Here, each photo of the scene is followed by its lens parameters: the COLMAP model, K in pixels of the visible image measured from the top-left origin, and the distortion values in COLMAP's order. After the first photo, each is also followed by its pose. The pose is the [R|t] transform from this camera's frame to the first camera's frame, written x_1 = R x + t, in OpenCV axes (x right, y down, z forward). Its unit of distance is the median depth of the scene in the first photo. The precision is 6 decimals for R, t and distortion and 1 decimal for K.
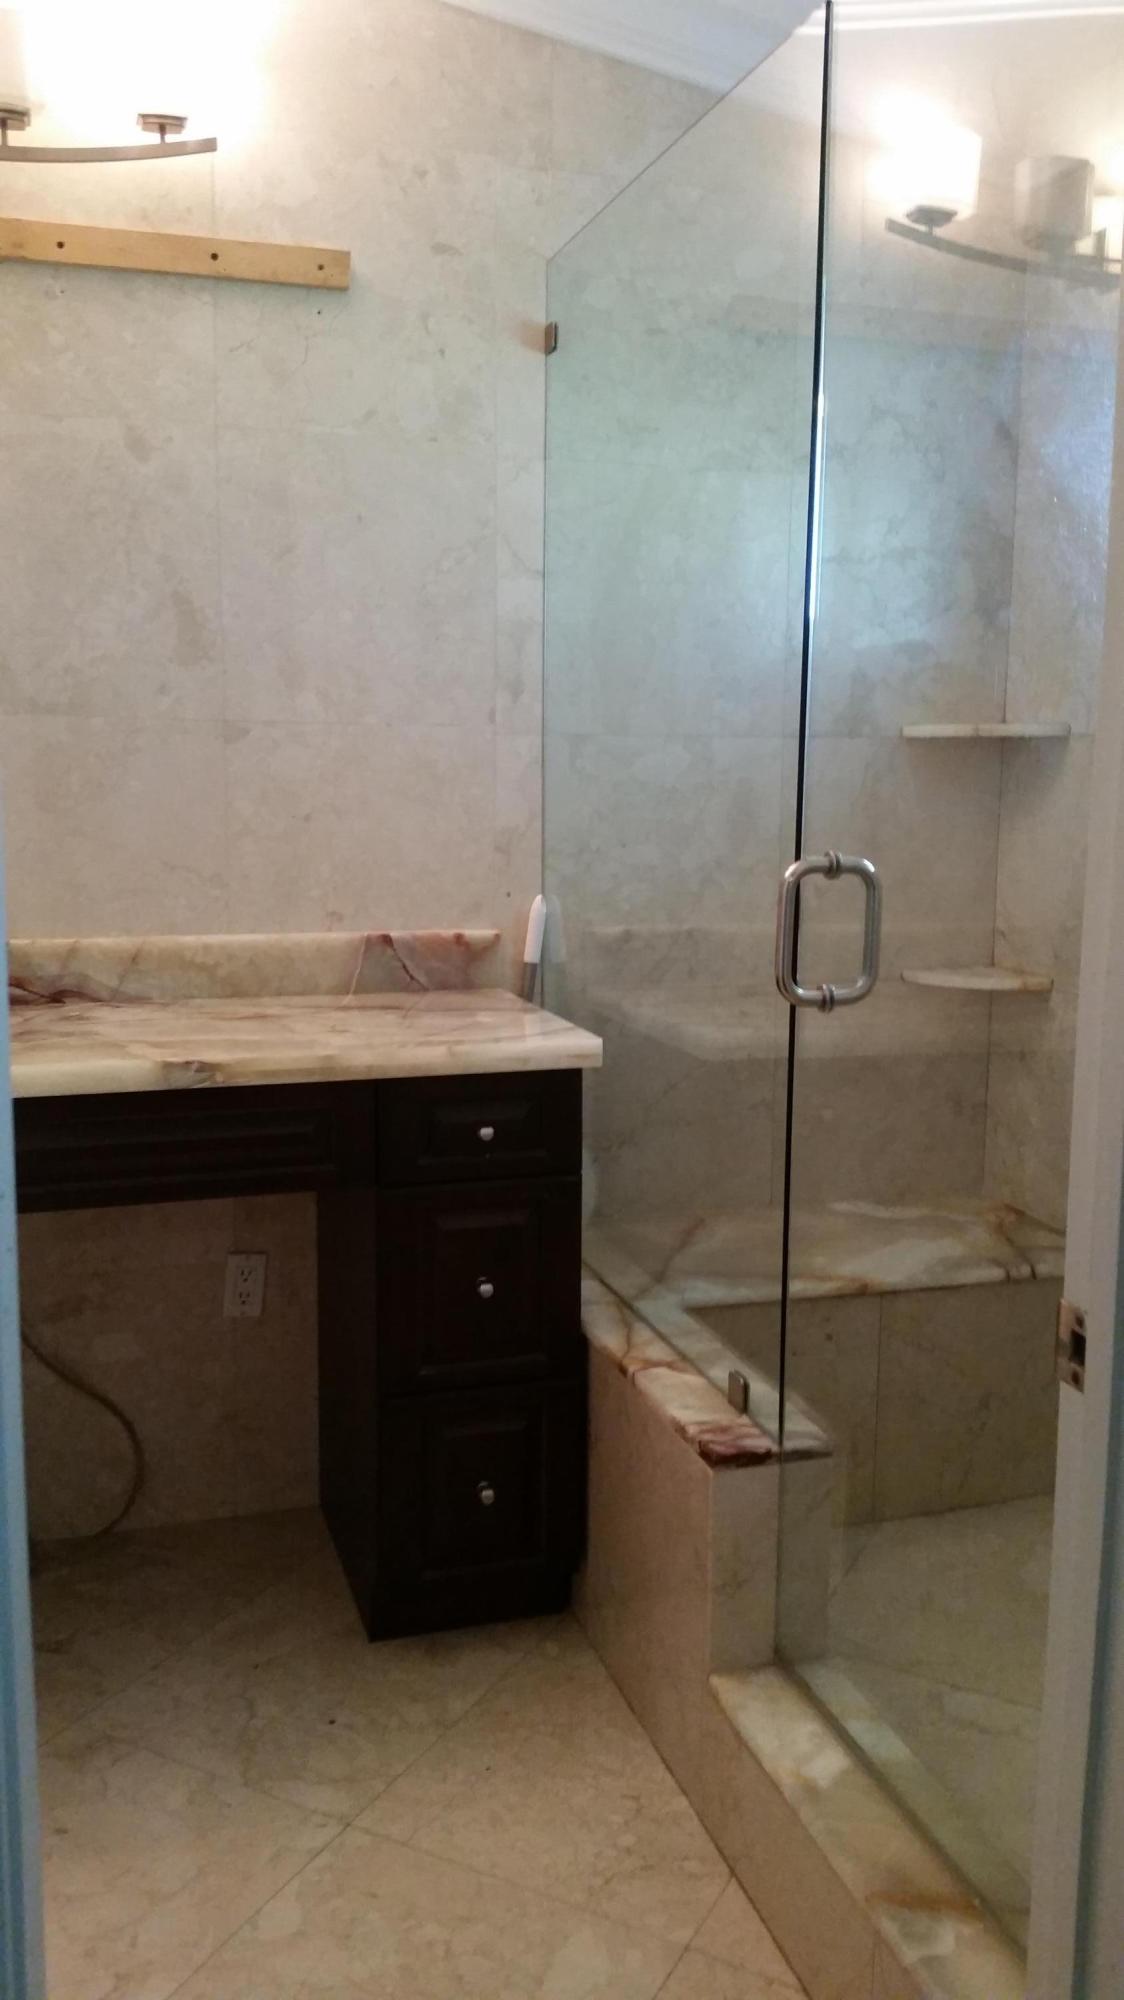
lens RADIAL K [[1647.4, 0, 562.0], [0, 1647.4, 1000.0], [0, 0, 1]] dist [0.166102, -0.337487]
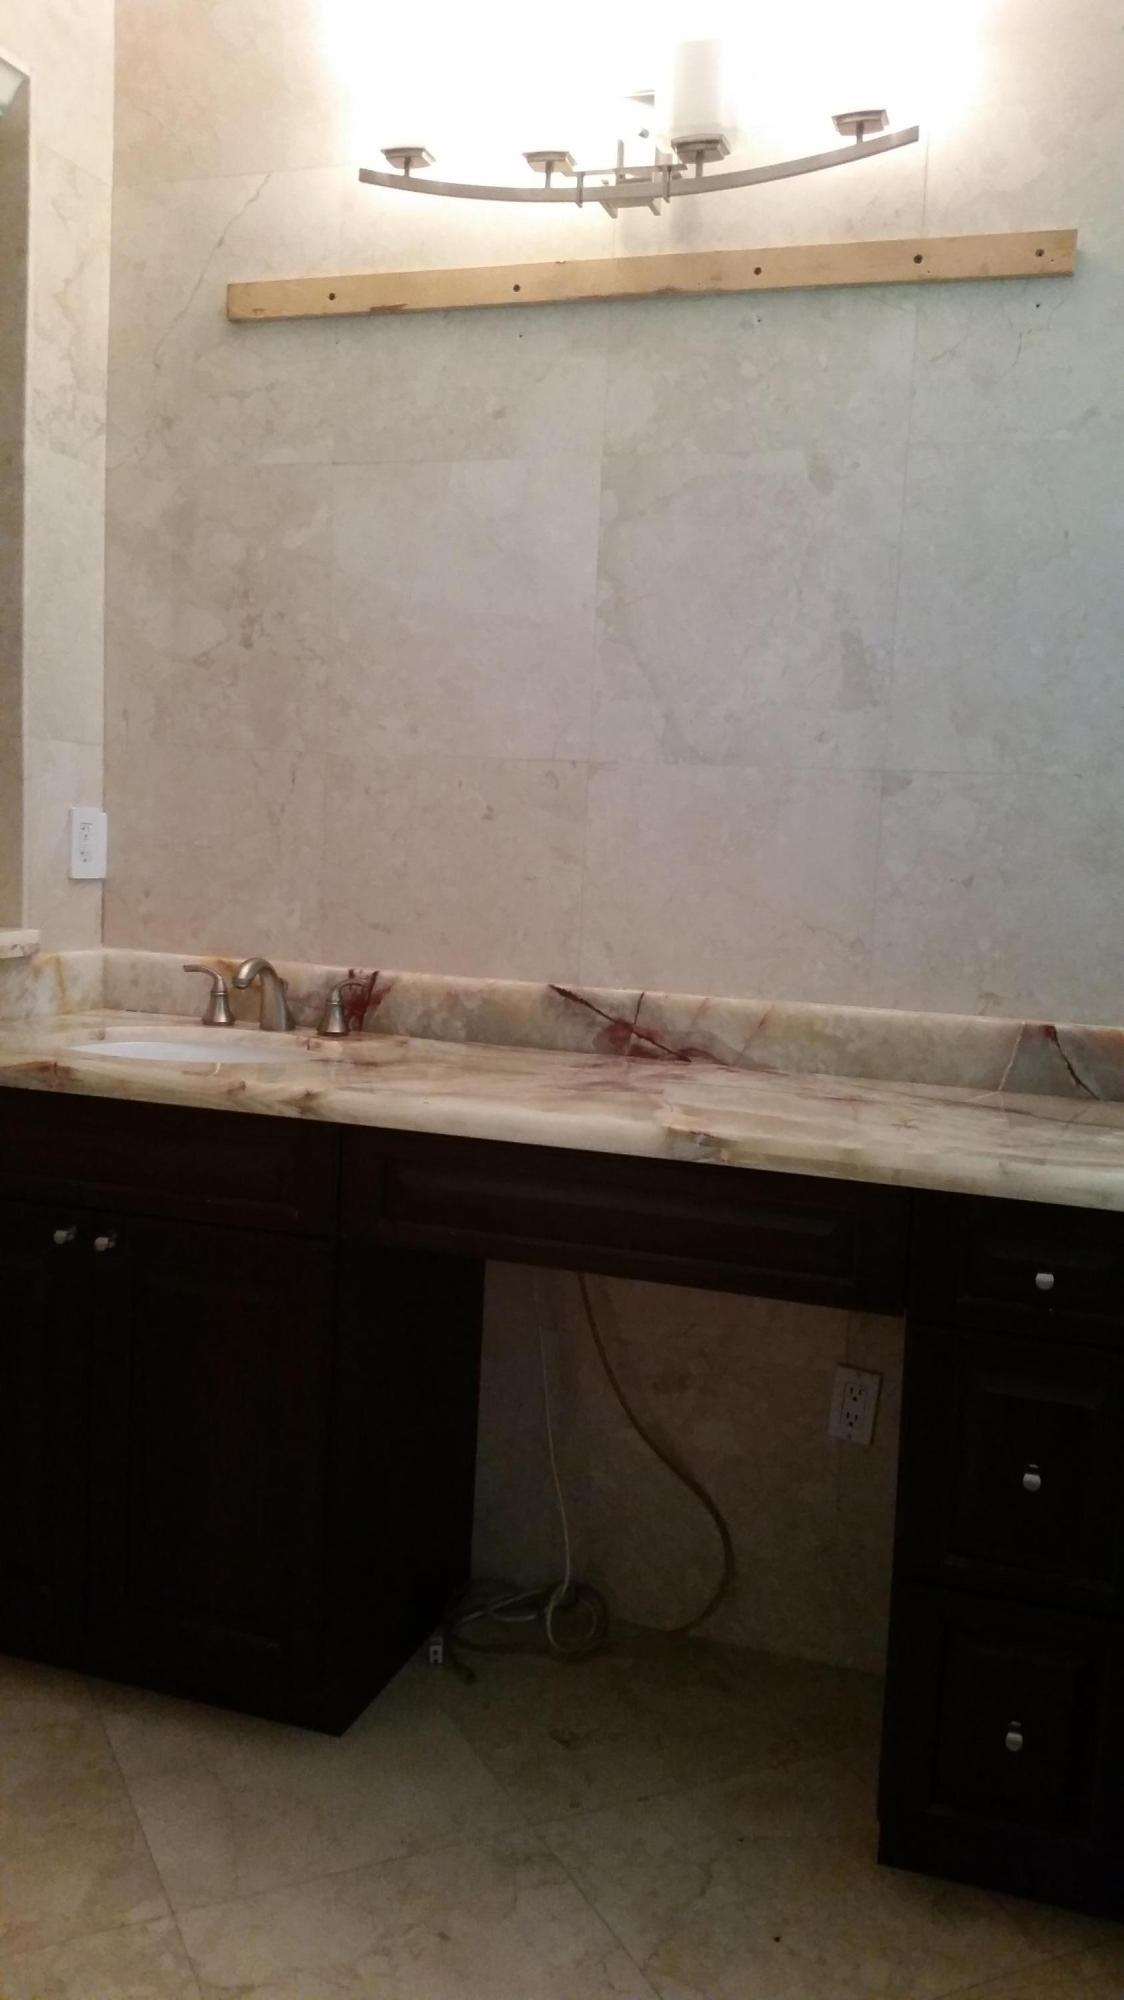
lens RADIAL K [[1647.4, 0, 562.0], [0, 1647.4, 1000.0], [0, 0, 1]] dist [0.166102, -0.337487]
pose [[0.812445, 0.091599, -0.575797, 0.186096], [-0.124189, 0.992106, -0.017403, -0.007845], [0.569658, 0.085647, 0.817407, 0.180449]]
